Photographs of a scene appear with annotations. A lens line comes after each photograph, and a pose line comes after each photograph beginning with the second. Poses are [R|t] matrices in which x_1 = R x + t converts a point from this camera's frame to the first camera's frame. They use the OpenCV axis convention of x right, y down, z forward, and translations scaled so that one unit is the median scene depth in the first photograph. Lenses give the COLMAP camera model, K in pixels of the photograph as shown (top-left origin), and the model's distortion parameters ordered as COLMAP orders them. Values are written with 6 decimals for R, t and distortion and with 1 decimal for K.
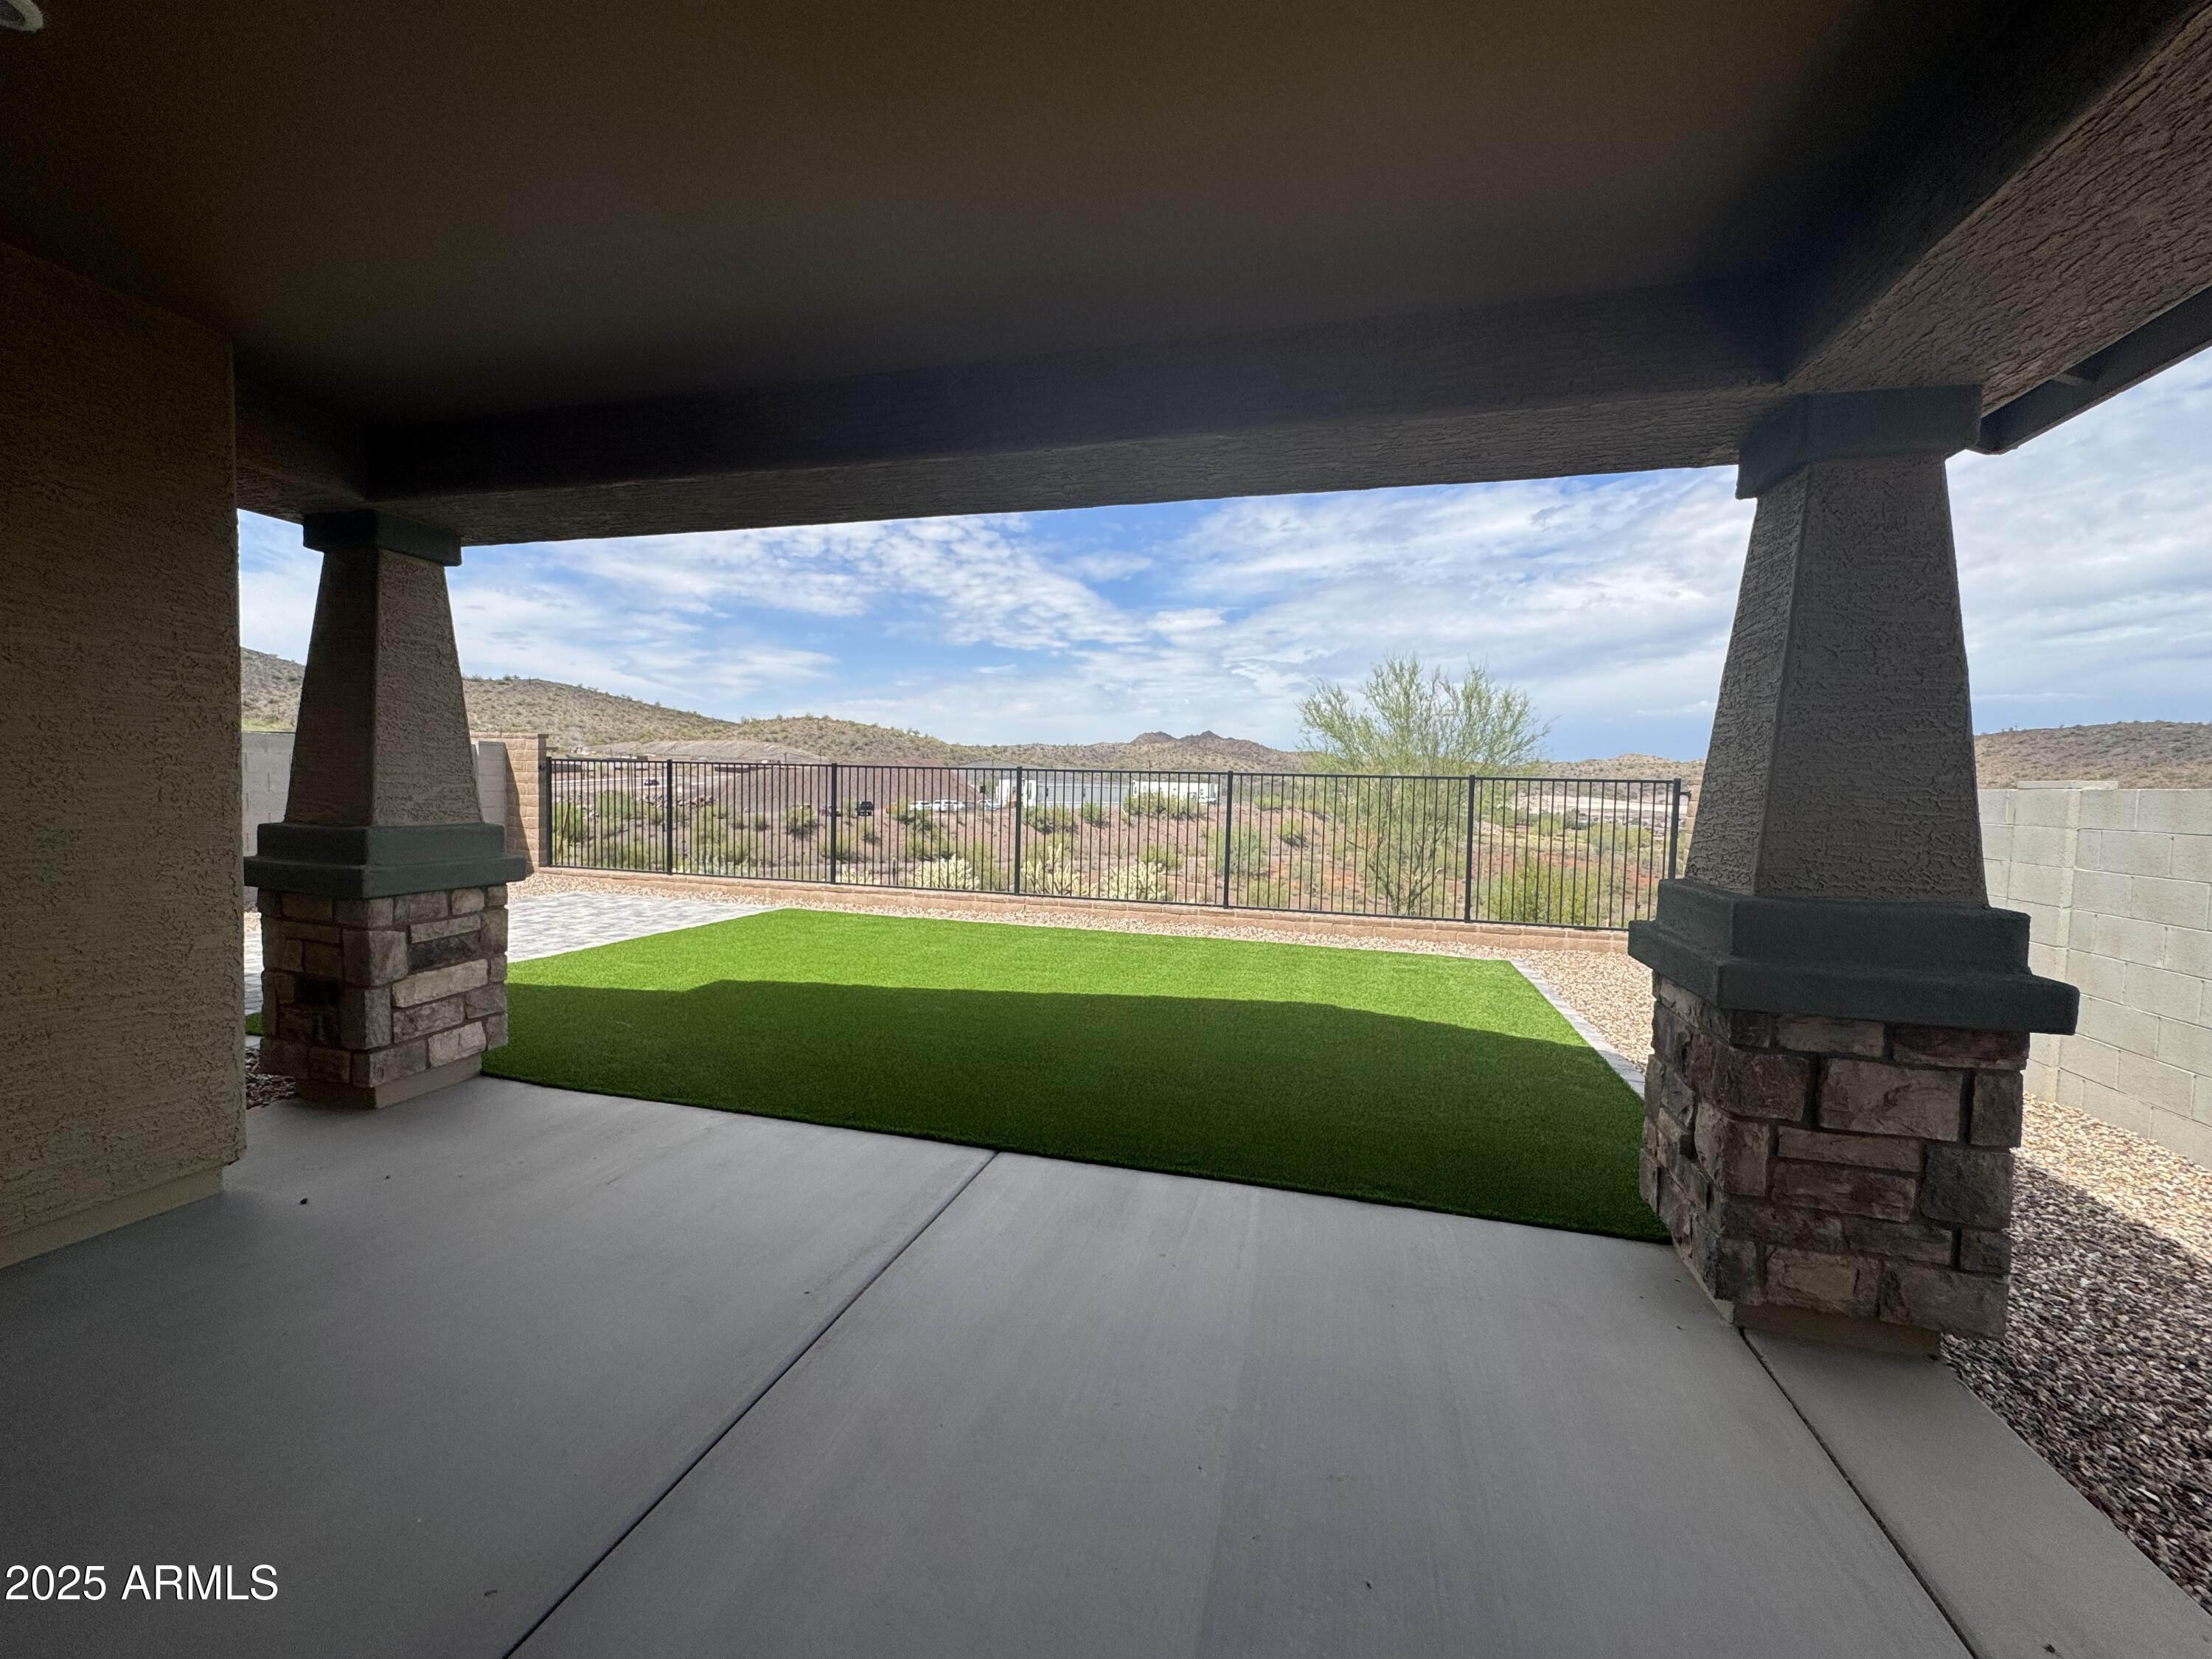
lens RADIAL K [[880.0, 0, 1106.9], [0, 880.0, 837.0], [0, 0, 1]] dist [-0.003164, 0.001303]
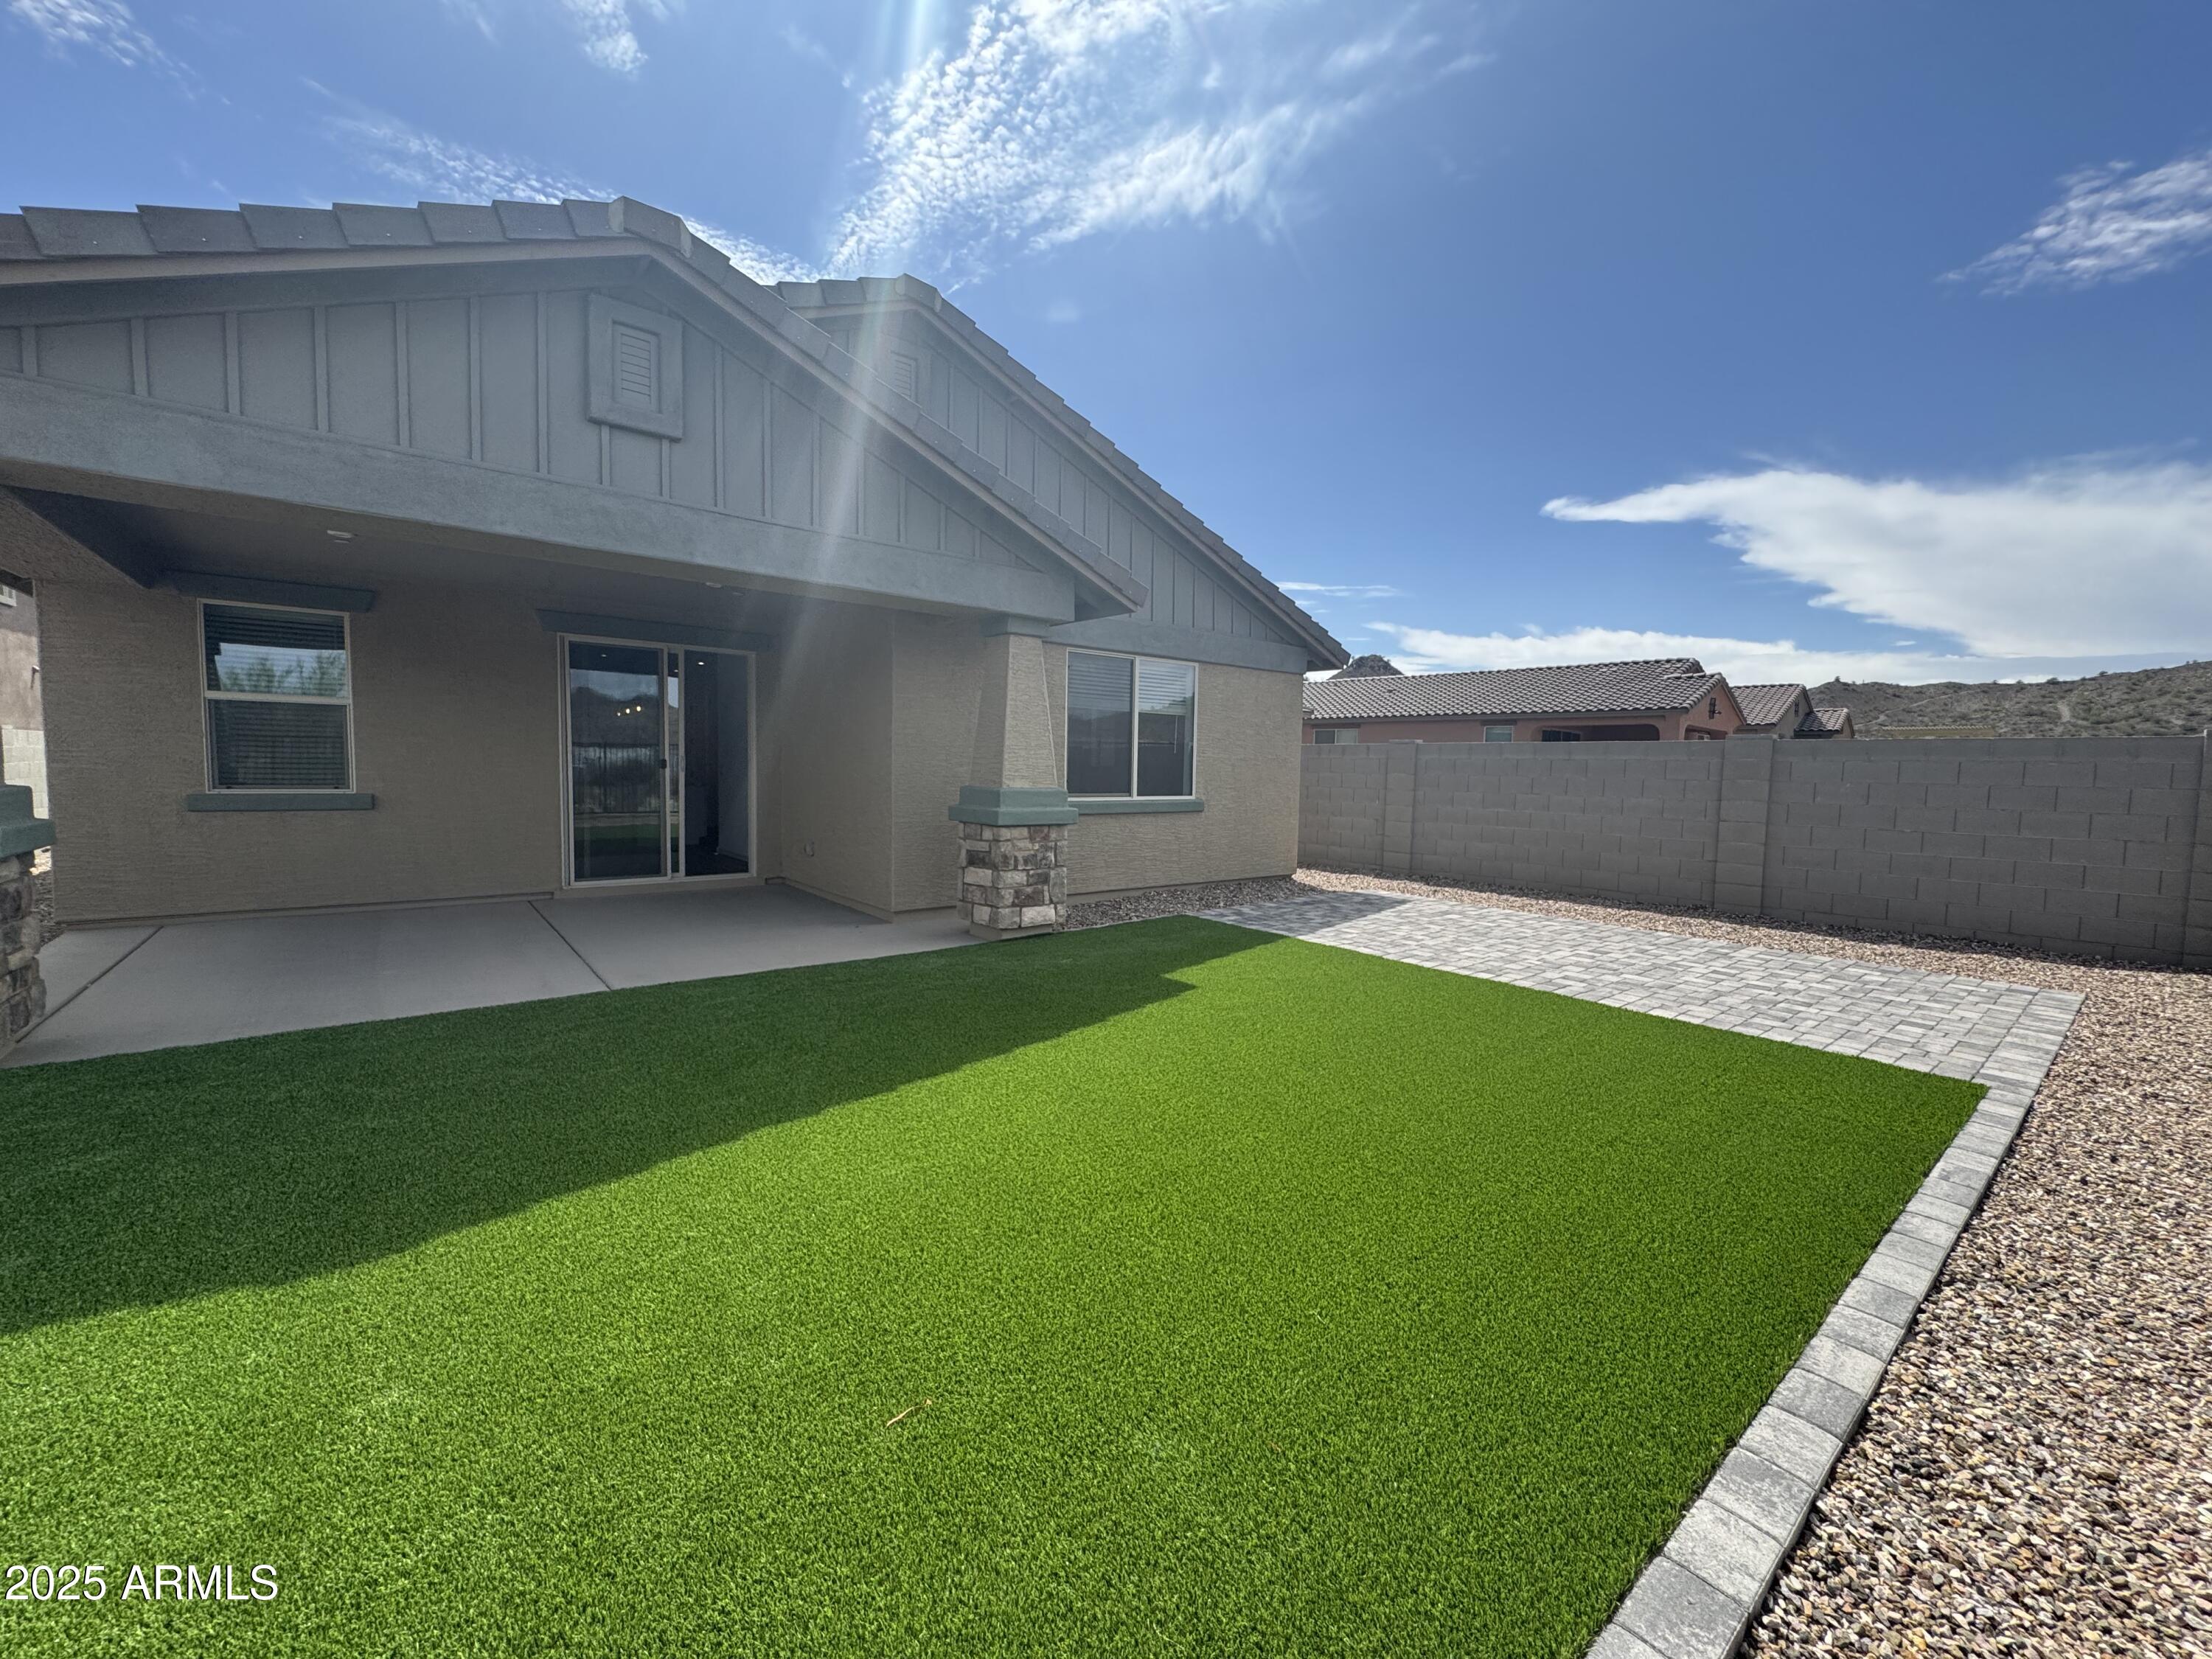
lens RADIAL K [[880.0, 0, 1104.0], [0, 880.0, 823.2], [0, 0, 1]] dist [-0.003164, 0.001303]
pose [[-0.600465, 0.027258, -0.799186, 0.509933], [-0.061151, 0.994927, 0.079880, -0.099034], [0.797309, 0.096836, -0.595752, 2.279917]]
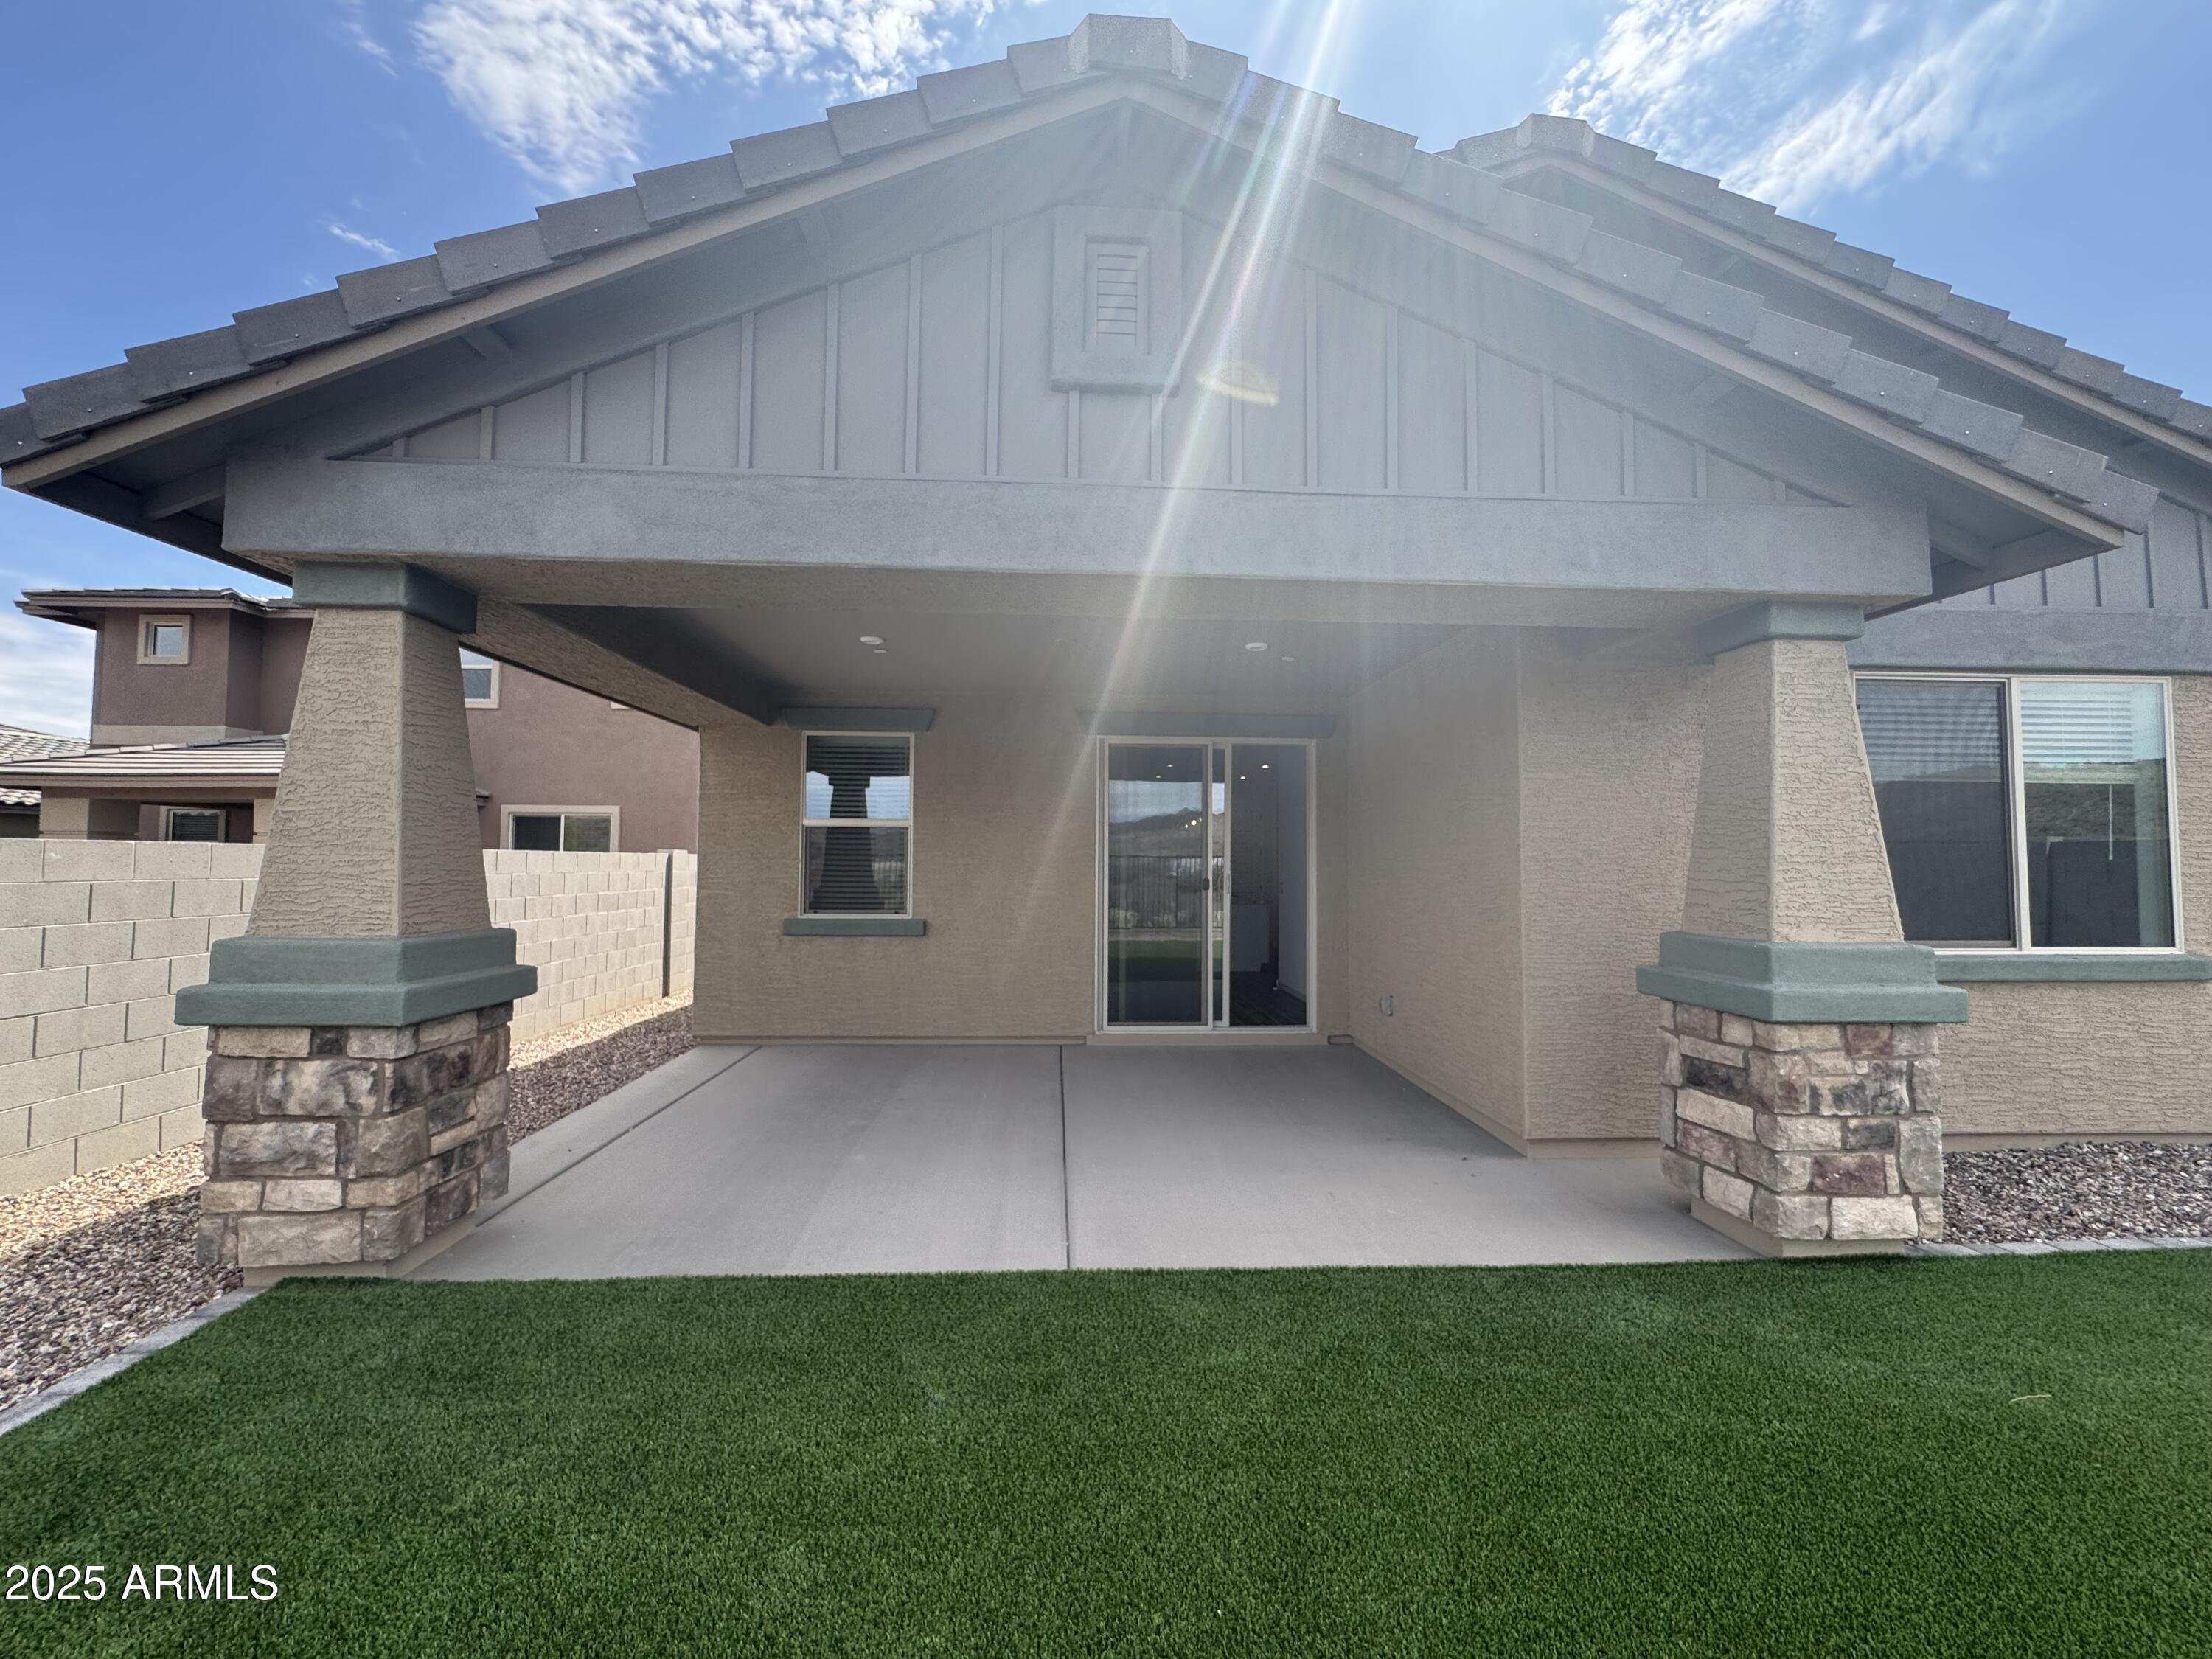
lens RADIAL K [[880.0, 0, 1100.1], [0, 880.0, 827.4], [0, 0, 1]] dist [-0.003164, 0.001303]
pose [[-0.957899, -0.032075, -0.285308, 0.116481], [-0.031763, 0.999479, -0.005720, -0.103251], [0.285343, 0.003583, -0.958419, 1.710744]]
